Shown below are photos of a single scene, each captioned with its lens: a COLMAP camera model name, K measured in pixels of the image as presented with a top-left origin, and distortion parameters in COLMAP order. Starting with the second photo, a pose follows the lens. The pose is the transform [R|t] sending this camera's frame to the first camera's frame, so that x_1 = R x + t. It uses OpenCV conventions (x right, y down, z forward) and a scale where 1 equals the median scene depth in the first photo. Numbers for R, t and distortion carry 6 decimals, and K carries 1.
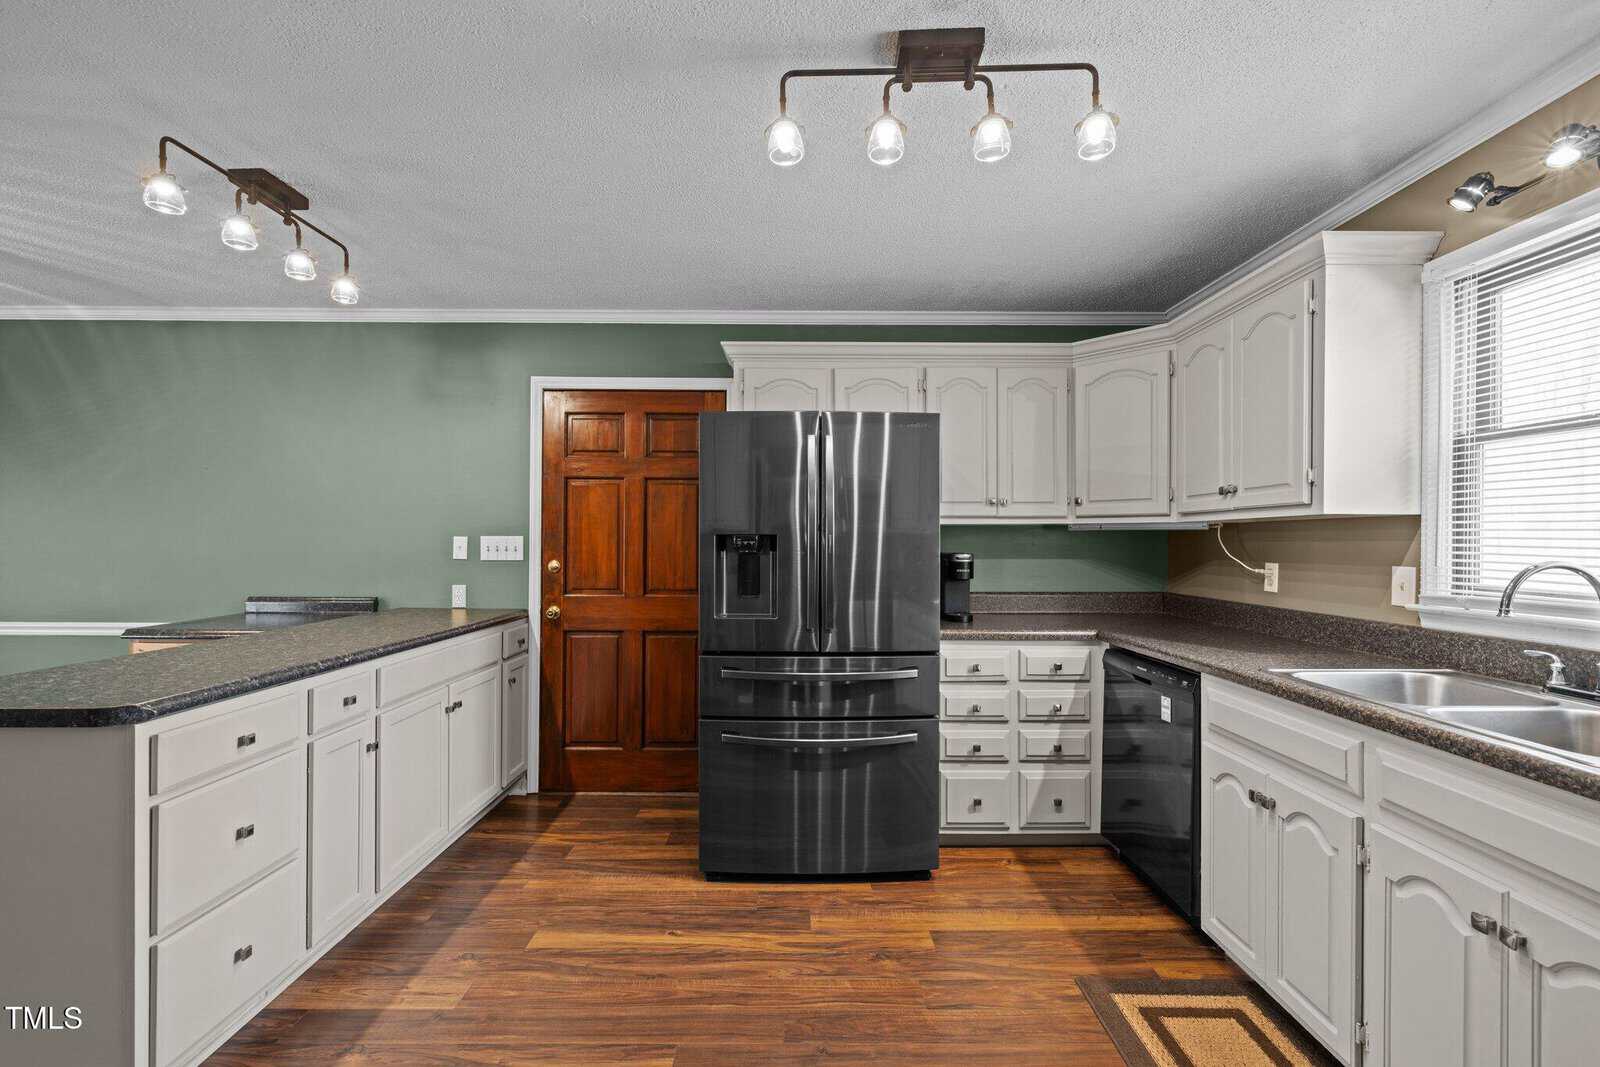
lens RADIAL K [[671.5, 0, 791.6], [0, 671.5, 542.0], [0, 0, 1]] dist [-0.002251, 0.000135]
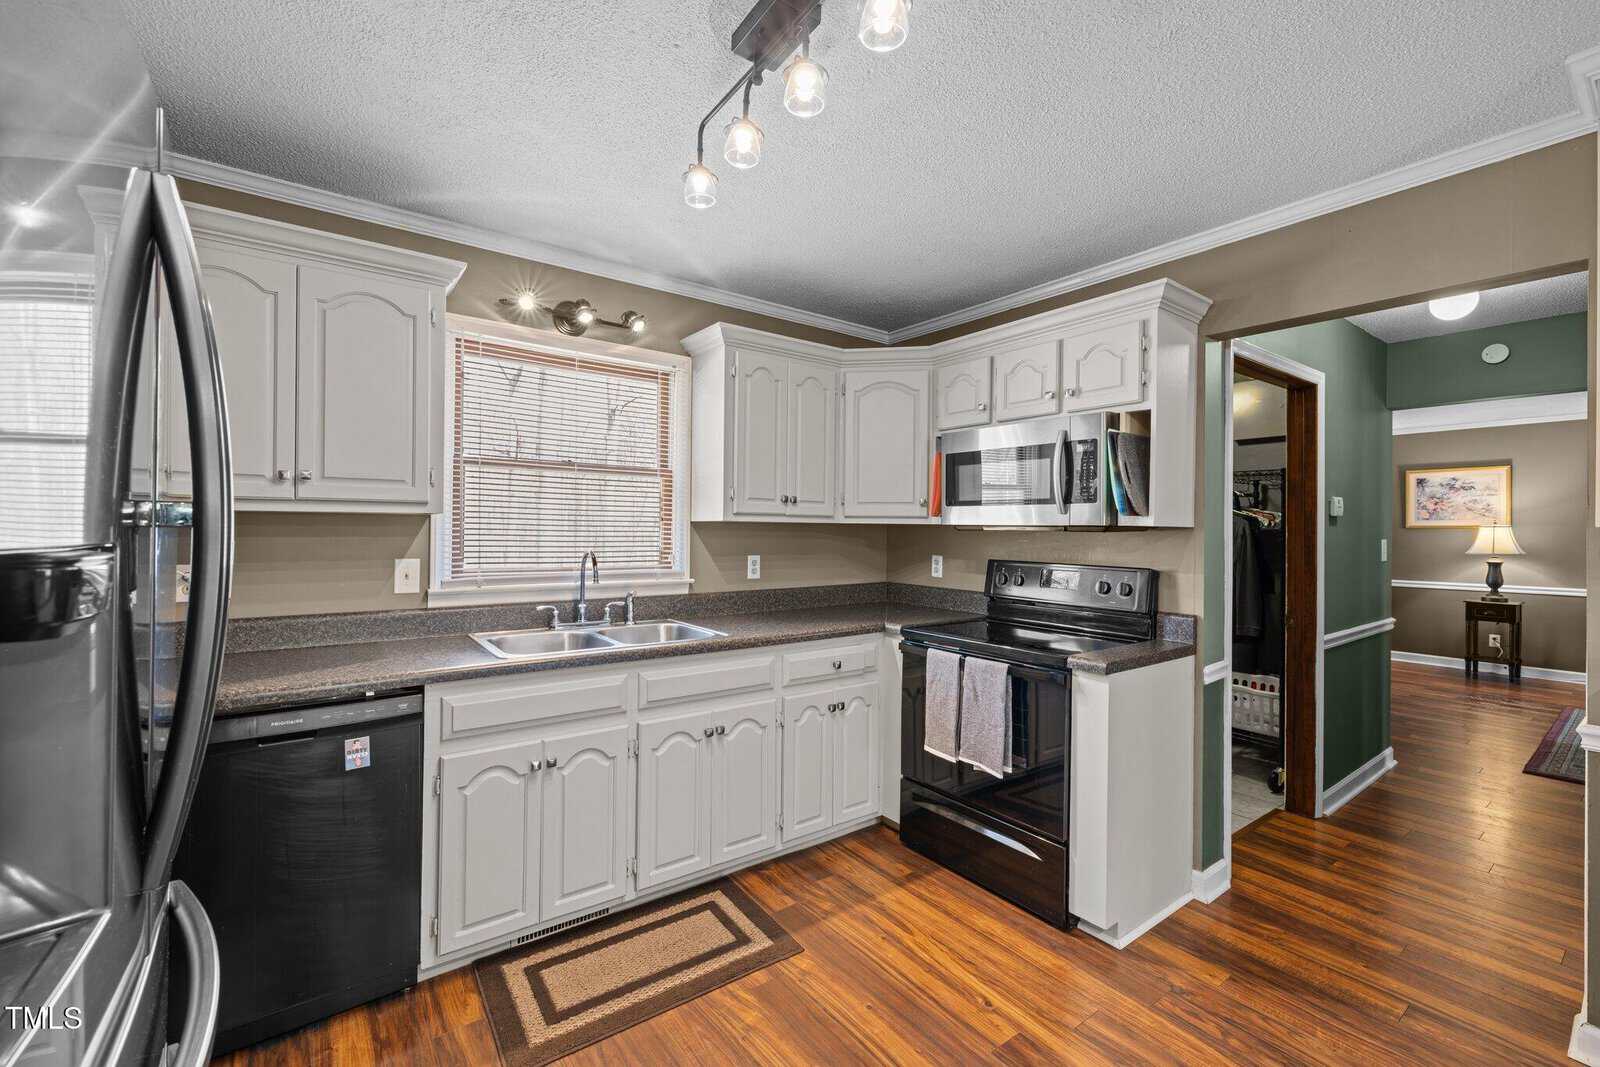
lens RADIAL K [[671.5, 0, 803.0], [0, 671.5, 526.3], [0, 0, 1]] dist [-0.002251, 0.000135]
pose [[-0.602568, -0.003798, 0.798059, -0.396545], [-0.010379, 0.999941, -0.003077, -0.021580], [-0.798000, -0.010137, -0.602572, 1.088754]]
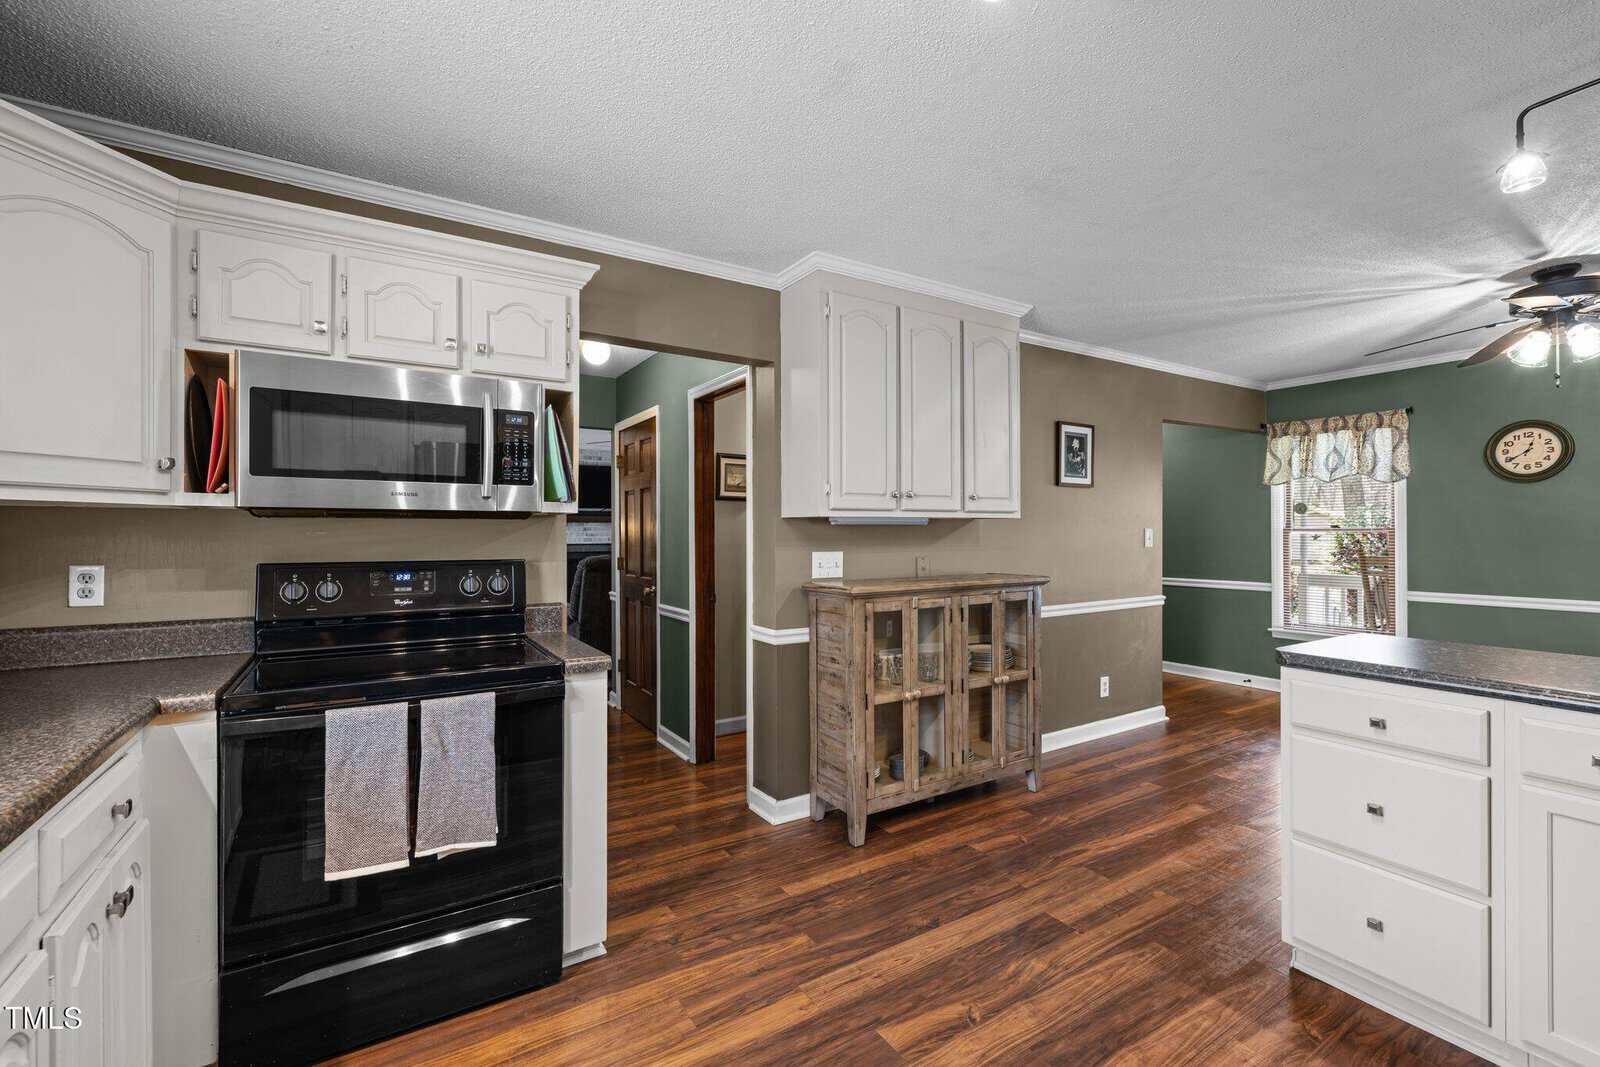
lens RADIAL K [[671.5, 0, 803.2], [0, 671.5, 529.8], [0, 0, 1]] dist [-0.002251, 0.000135]
pose [[-0.845249, -0.000754, -0.534372, 0.380325], [0.001410, 0.999992, -0.003641, -0.000307], [0.534371, -0.003831, -0.845241, 1.066721]]
